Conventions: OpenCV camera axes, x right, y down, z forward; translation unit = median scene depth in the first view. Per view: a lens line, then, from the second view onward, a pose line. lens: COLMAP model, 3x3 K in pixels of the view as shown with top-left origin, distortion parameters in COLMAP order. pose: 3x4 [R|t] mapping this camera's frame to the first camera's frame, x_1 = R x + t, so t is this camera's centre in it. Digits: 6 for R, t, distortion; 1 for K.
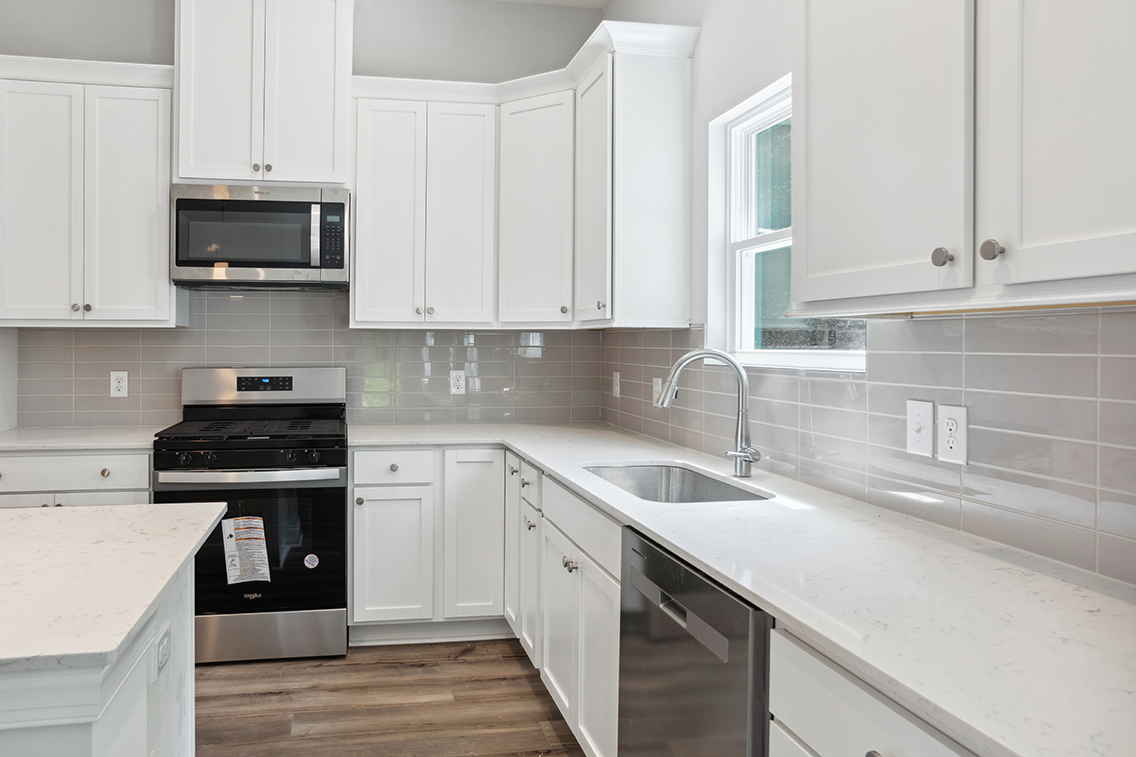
lens RADIAL K [[762.0, 0, 461.6], [0, 762.0, 347.2], [0, 0, 1]] dist [-0.031105, 0.009909]
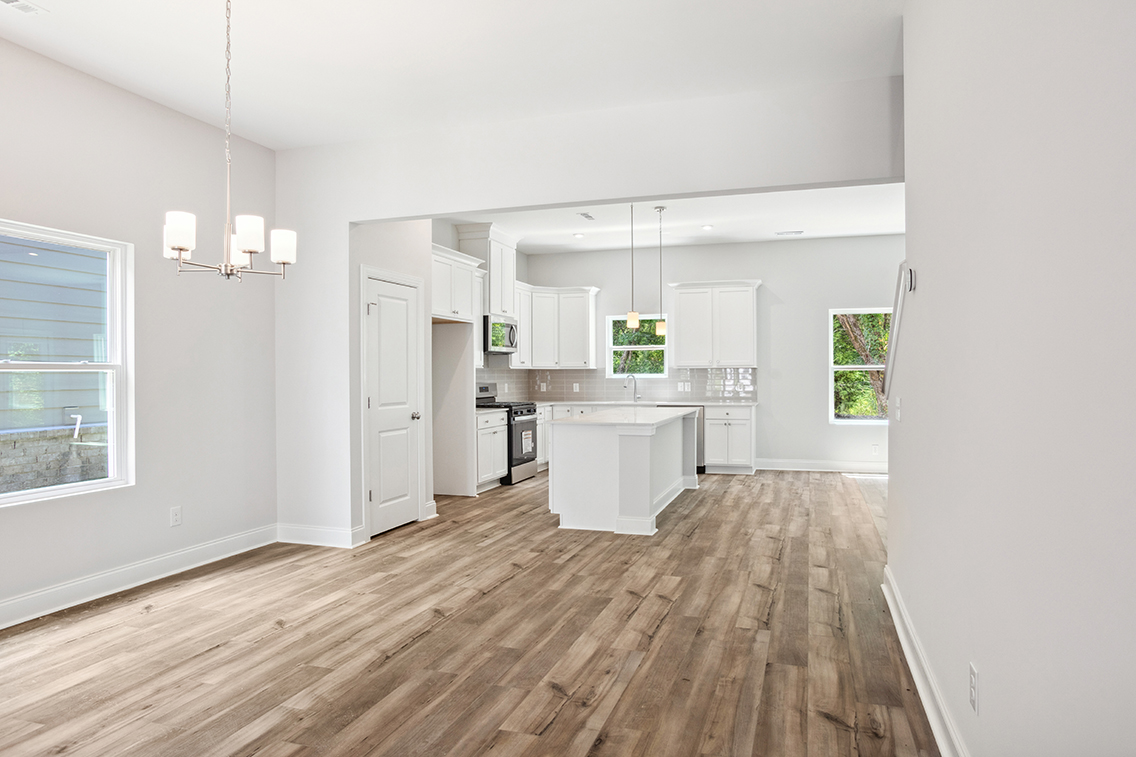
lens RADIAL K [[672.6, 0, 573.2], [0, 672.6, 375.4], [0, 0, 1]] dist [-0.025448, 0.001248]
pose [[0.467162, -0.007057, 0.884143, -2.474143], [0.011394, 0.999933, 0.001961, -0.001388], [-0.884098, 0.009158, 0.467212, -0.410551]]
